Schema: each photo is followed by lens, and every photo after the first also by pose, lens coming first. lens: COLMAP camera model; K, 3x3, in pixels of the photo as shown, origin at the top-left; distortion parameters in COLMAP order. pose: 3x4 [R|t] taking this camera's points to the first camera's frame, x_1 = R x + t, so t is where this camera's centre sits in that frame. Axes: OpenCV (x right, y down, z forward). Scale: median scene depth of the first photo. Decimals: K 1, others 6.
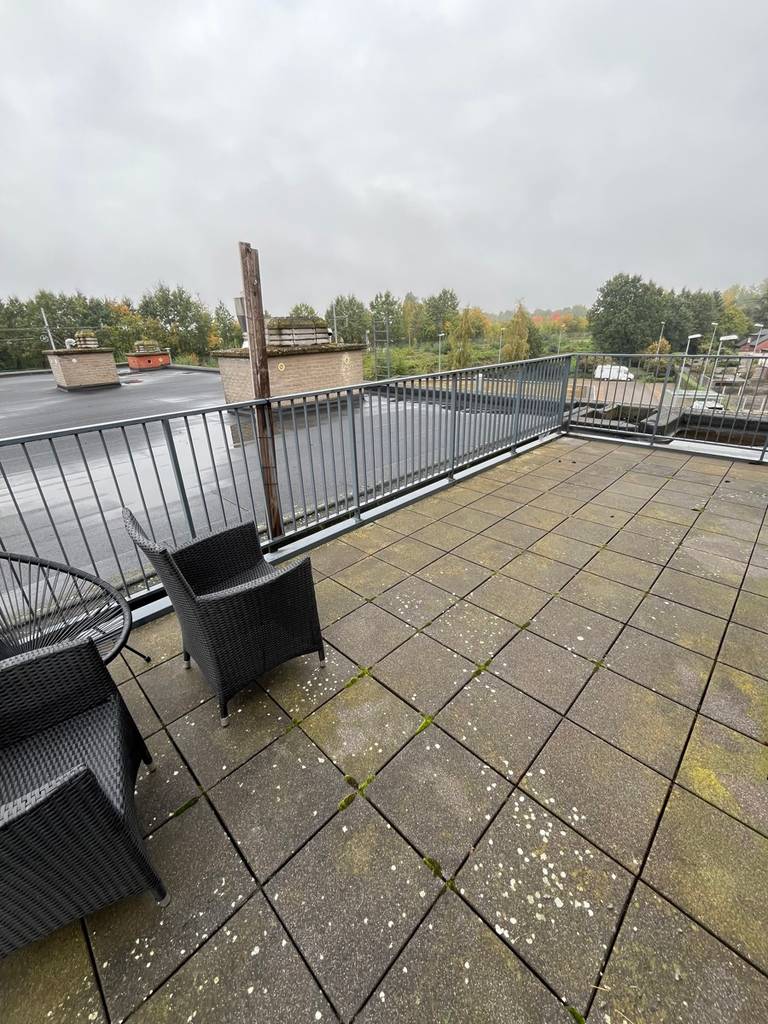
lens RADIAL K [[417.4, 0, 385.0], [0, 417.4, 509.9], [0, 0, 1]] dist [-0.002588, 0.000059]
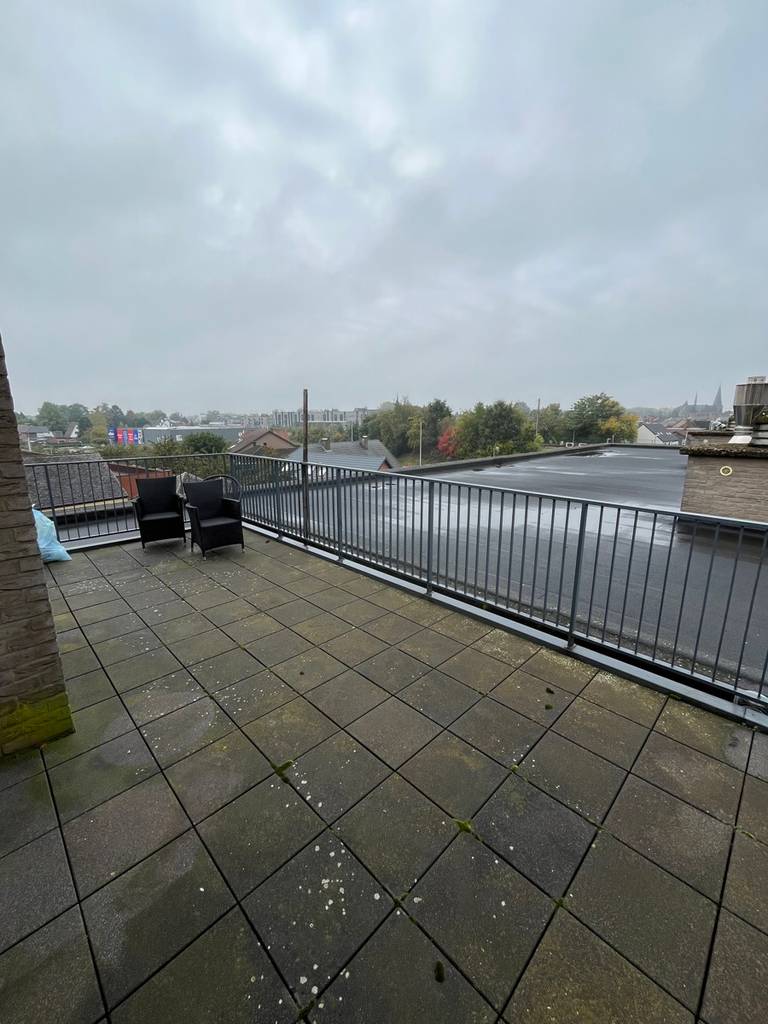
lens RADIAL K [[417.4, 0, 385.0], [0, 417.4, 509.9], [0, 0, 1]] dist [-0.002588, 0.000059]
pose [[-0.014724, 0.247218, -0.968848, 1.140821], [-0.398920, 0.887045, 0.232408, -0.467242], [0.916868, 0.389915, 0.085559, 0.887741]]
